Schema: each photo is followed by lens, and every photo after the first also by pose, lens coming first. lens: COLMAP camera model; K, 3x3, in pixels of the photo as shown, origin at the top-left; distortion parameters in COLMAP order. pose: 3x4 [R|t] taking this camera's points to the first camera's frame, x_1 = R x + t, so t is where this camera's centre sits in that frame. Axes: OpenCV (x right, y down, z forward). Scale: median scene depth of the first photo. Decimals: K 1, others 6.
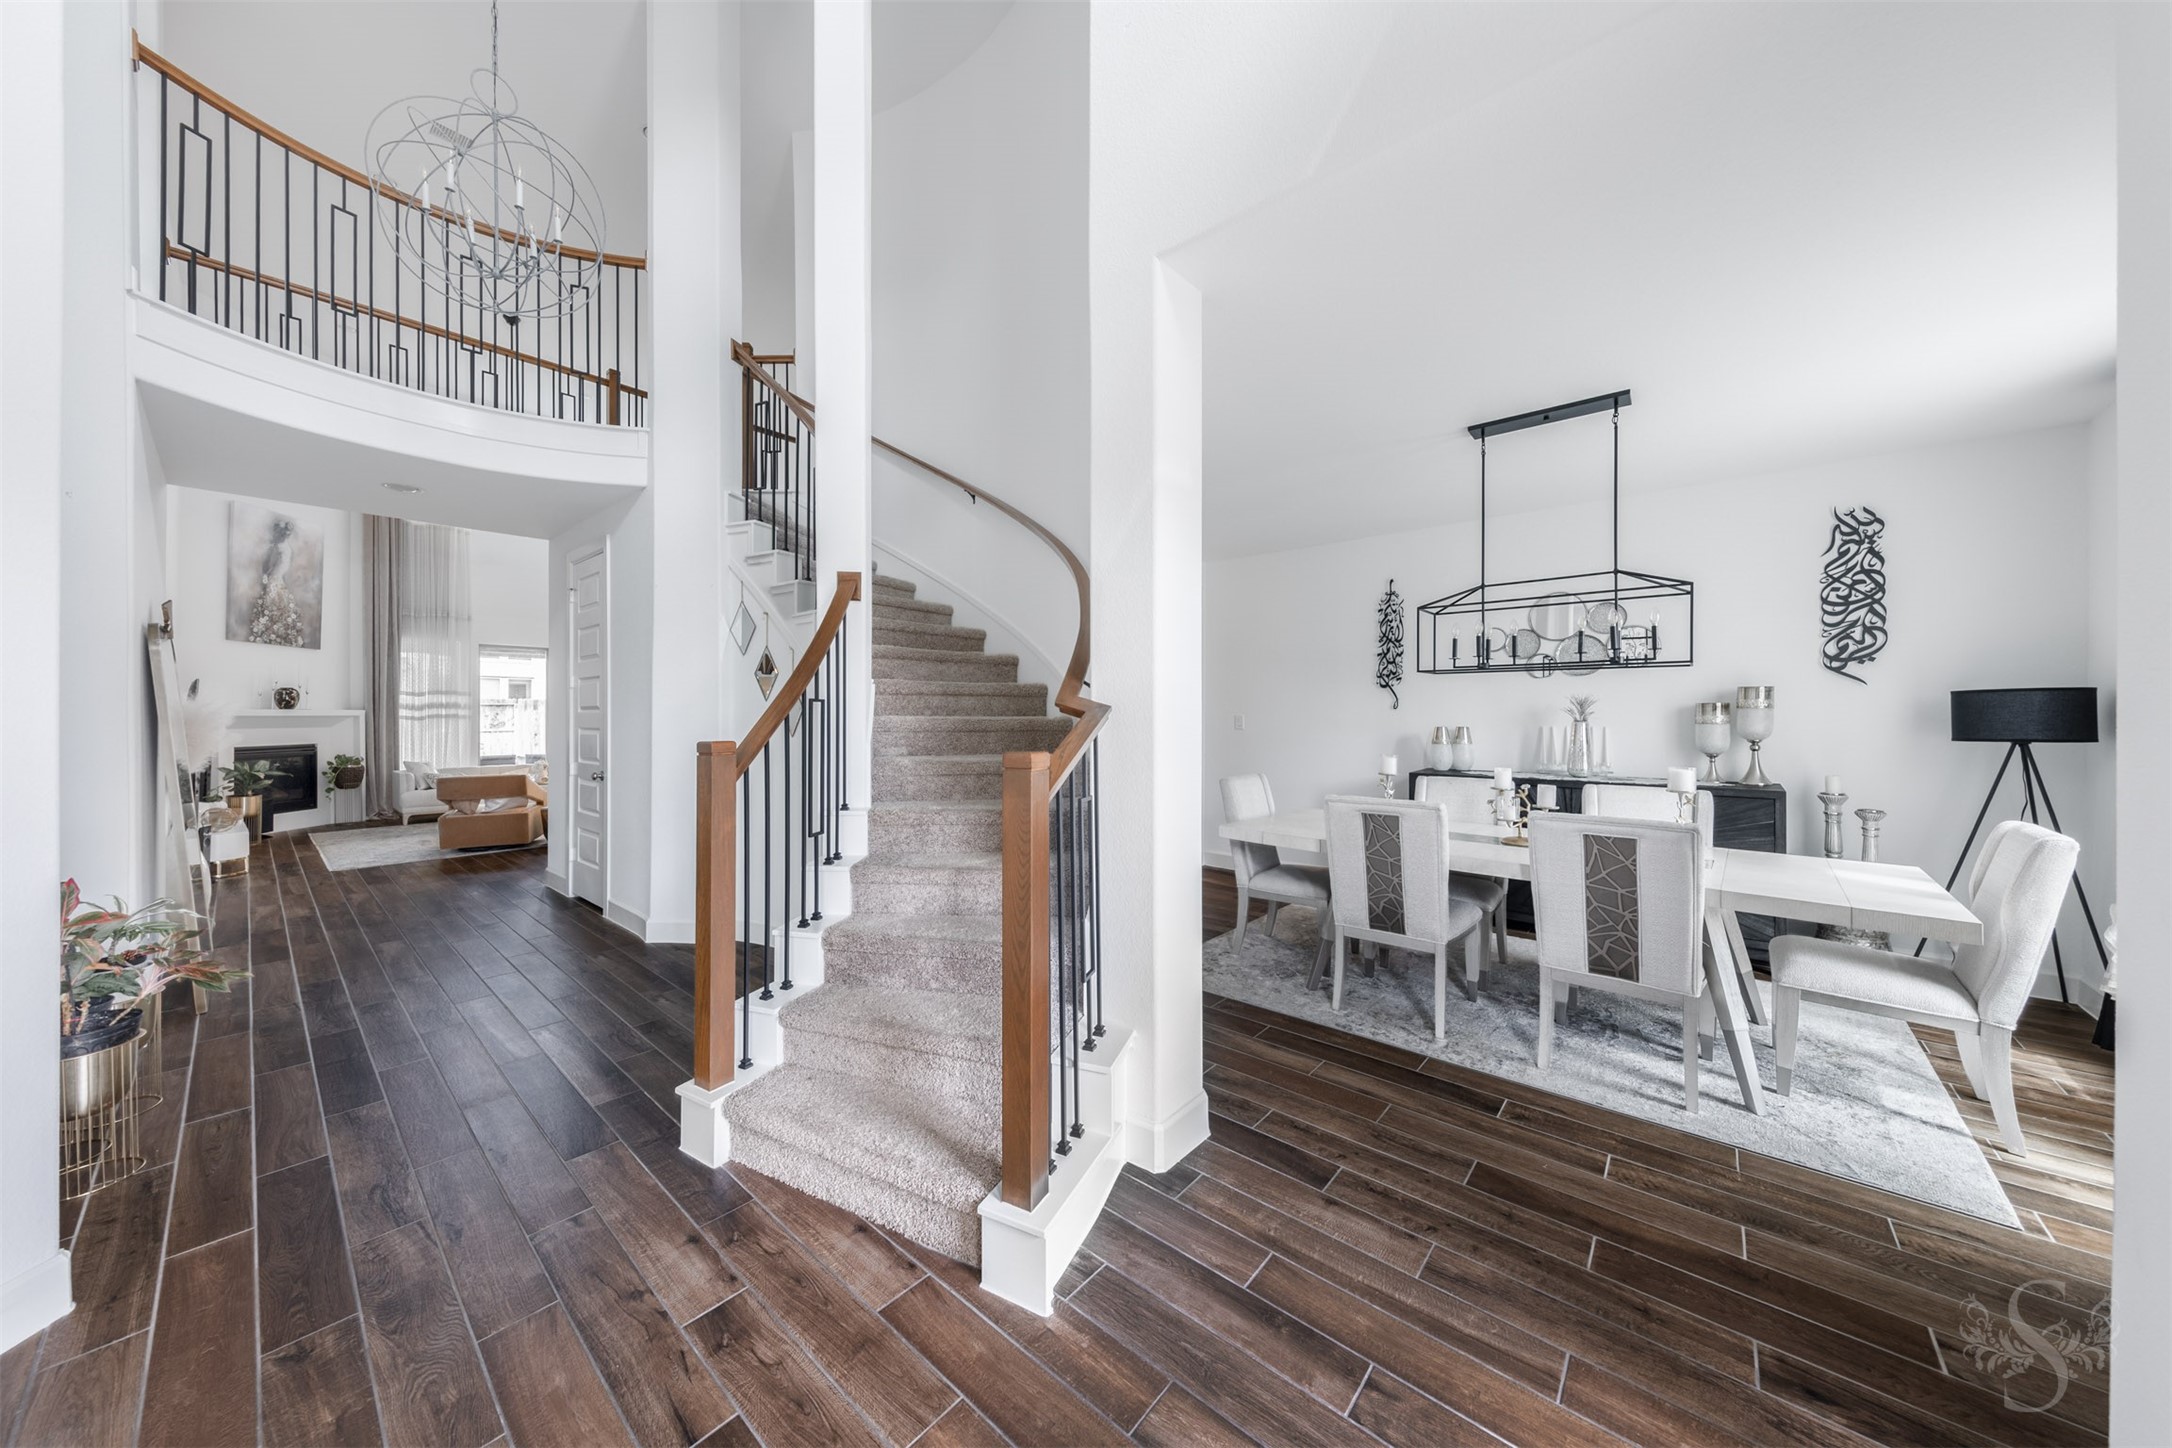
lens RADIAL K [[611.6, 0, 1040.3], [0, 611.6, 718.2], [0, 0, 1]] dist [0.000412, 0.000055]
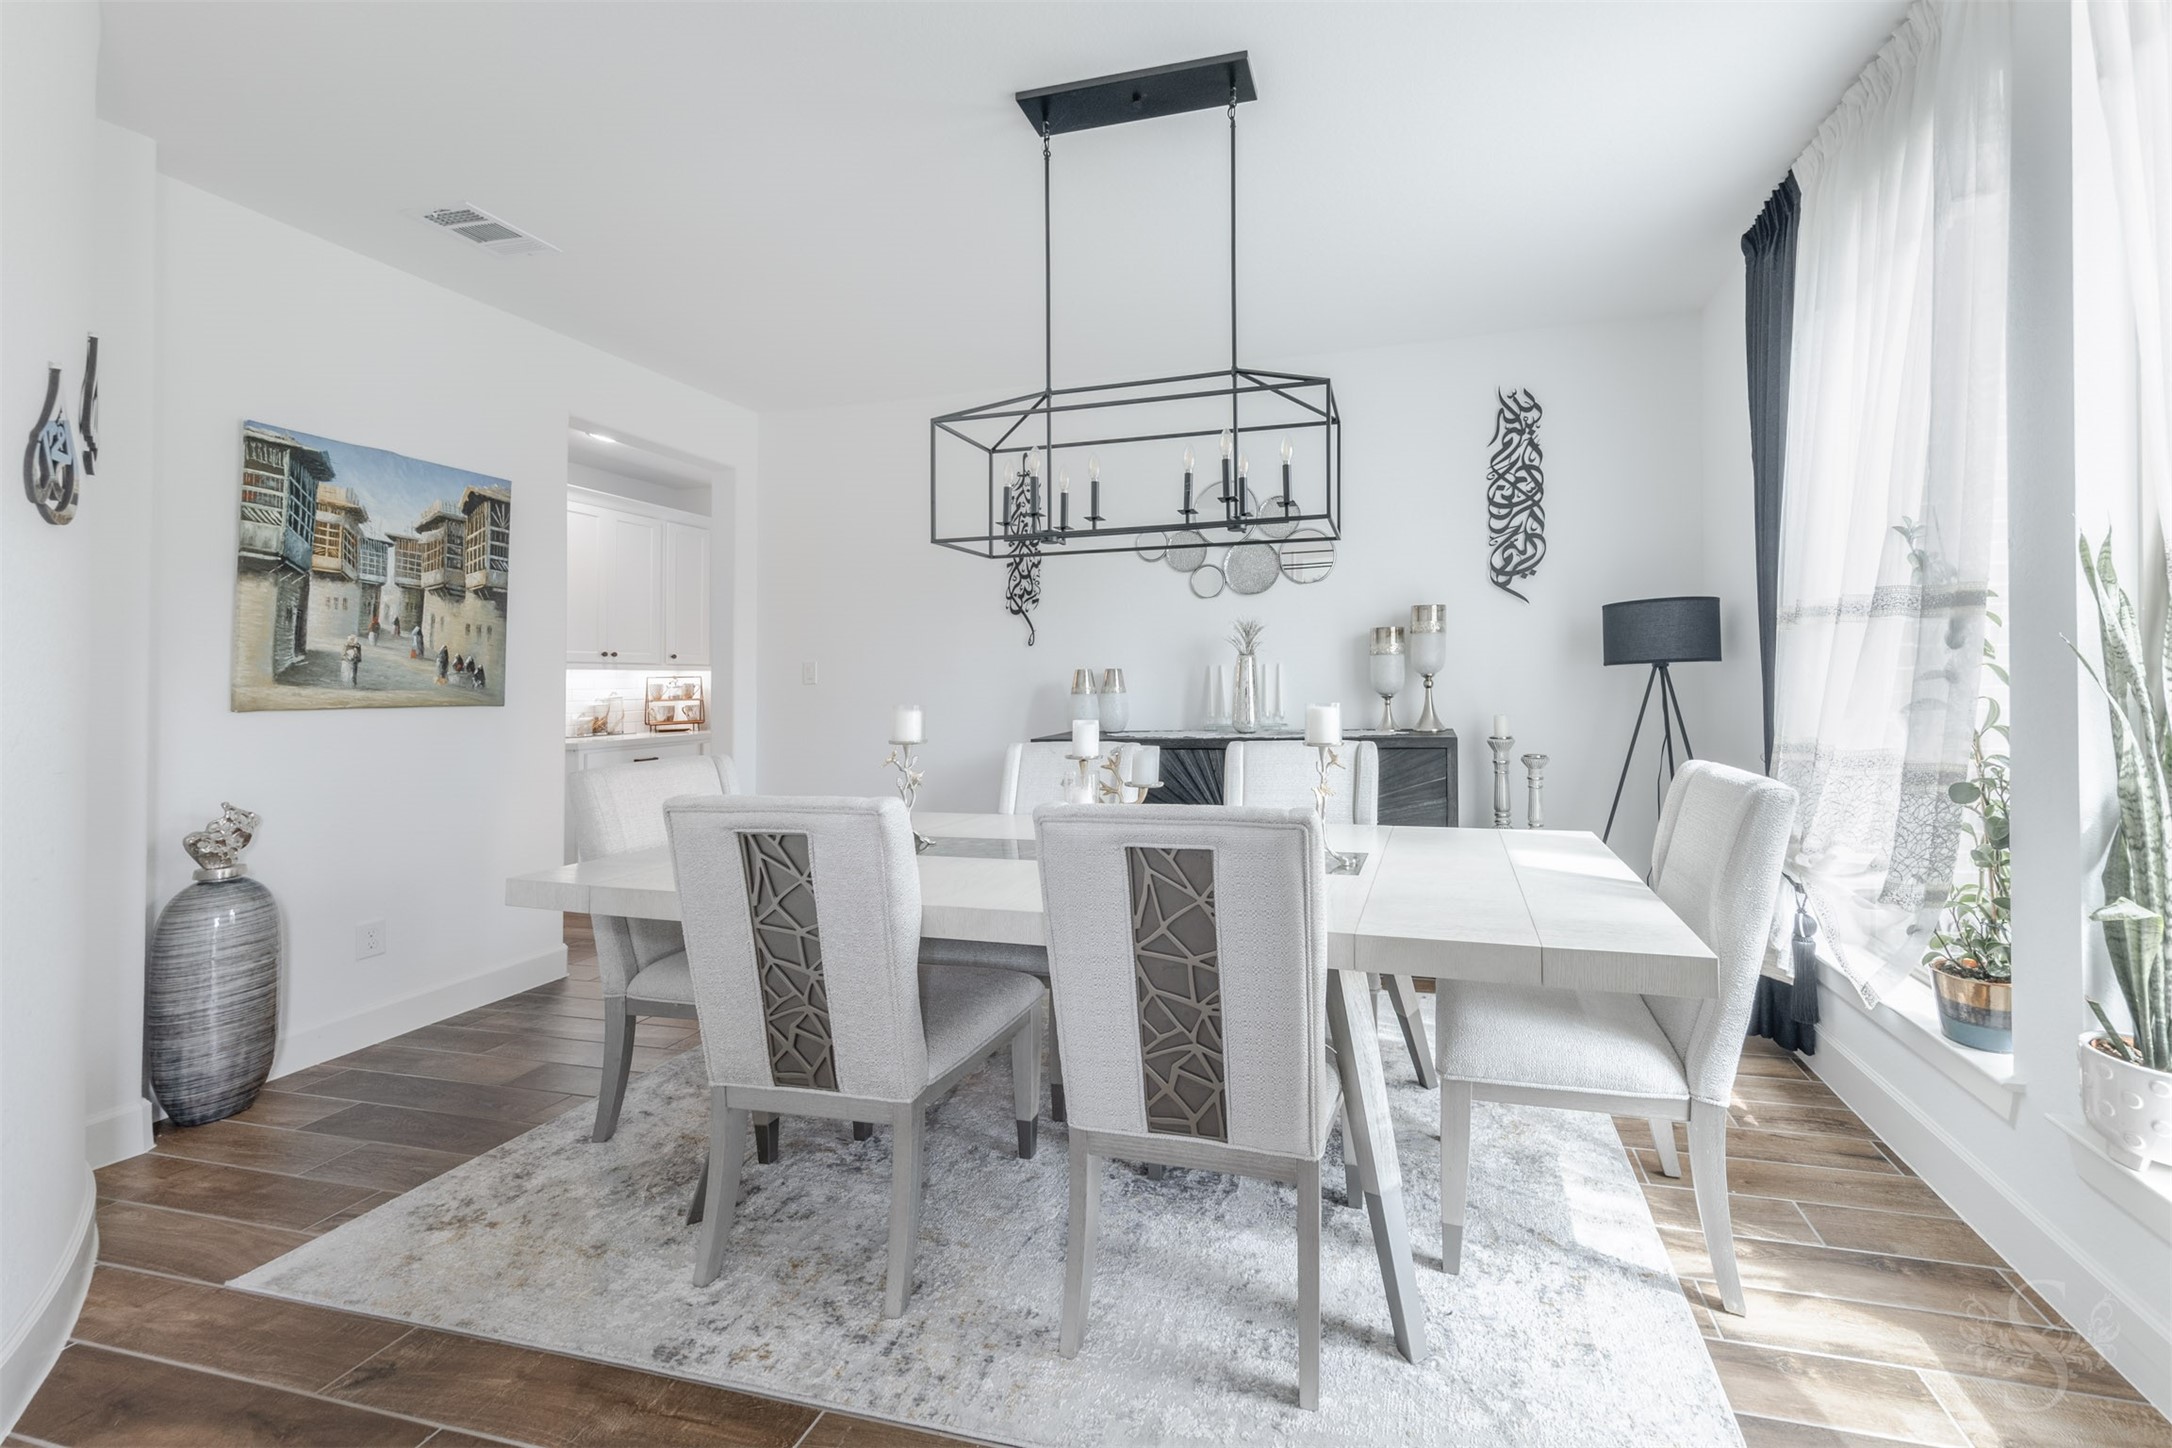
lens RADIAL K [[642.7, 0, 1093.4], [0, 642.7, 720.3], [0, 0, 1]] dist [0.000892, 0.000025]
pose [[0.935614, -0.040881, 0.350651, 0.488650], [0.030295, 0.998906, 0.035624, 0.053654], [-0.351724, -0.022708, 0.935828, 0.390046]]
